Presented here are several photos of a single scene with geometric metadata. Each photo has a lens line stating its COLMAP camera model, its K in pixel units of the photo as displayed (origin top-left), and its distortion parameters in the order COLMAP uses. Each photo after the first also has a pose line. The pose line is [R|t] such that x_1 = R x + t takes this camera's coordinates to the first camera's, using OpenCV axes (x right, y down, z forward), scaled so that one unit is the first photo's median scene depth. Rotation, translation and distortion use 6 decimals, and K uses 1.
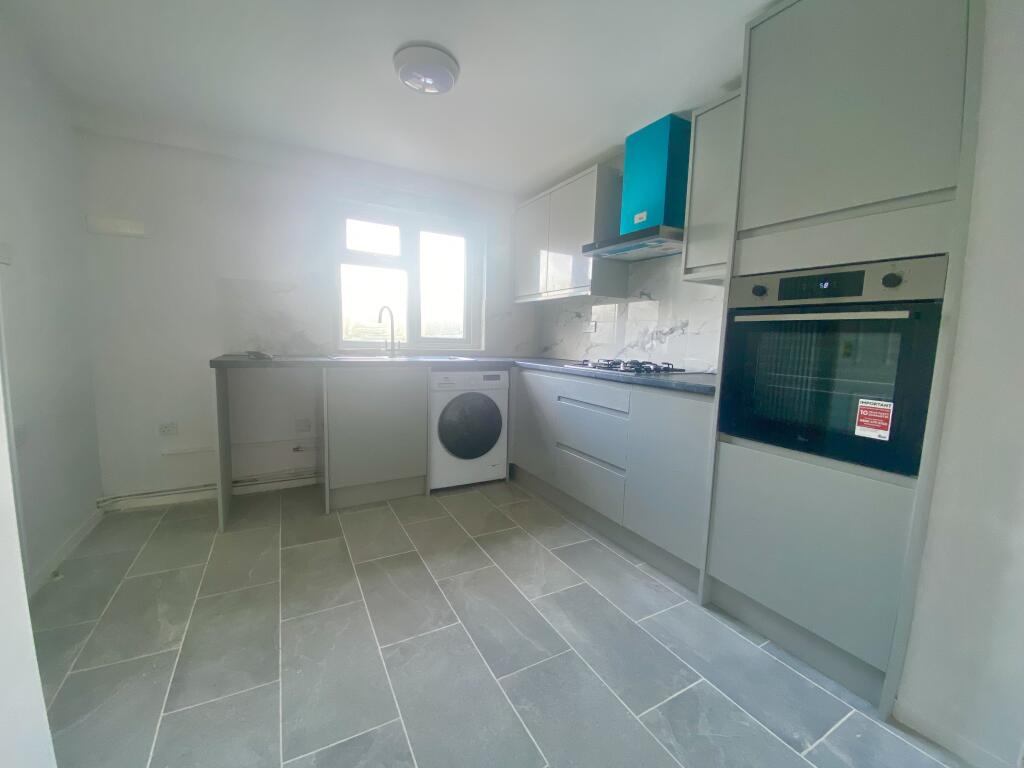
lens RADIAL K [[413.4, 0, 510.5], [0, 413.4, 381.4], [0, 0, 1]] dist [0.033630, -0.023221]
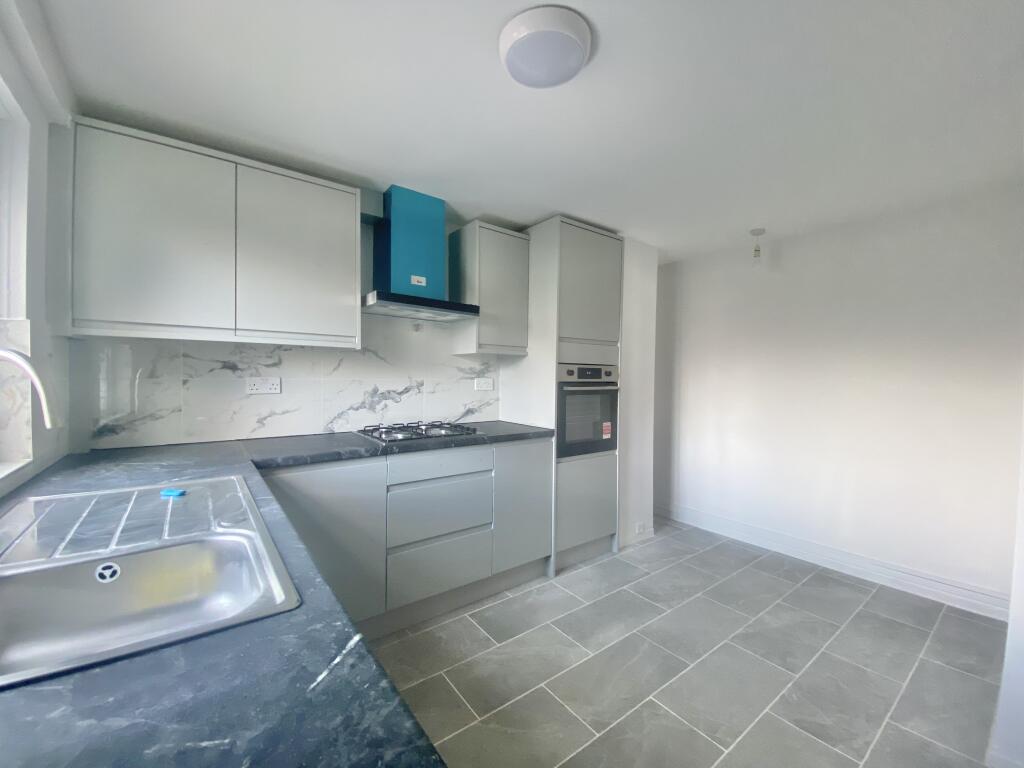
lens RADIAL K [[413.4, 0, 510.5], [0, 413.4, 381.4], [0, 0, 1]] dist [0.033630, -0.023221]
pose [[-0.136499, -0.042040, 0.989748, -0.794594], [0.088393, 0.994597, 0.054436, -0.211159], [-0.986689, 0.094917, -0.132046, 1.052897]]
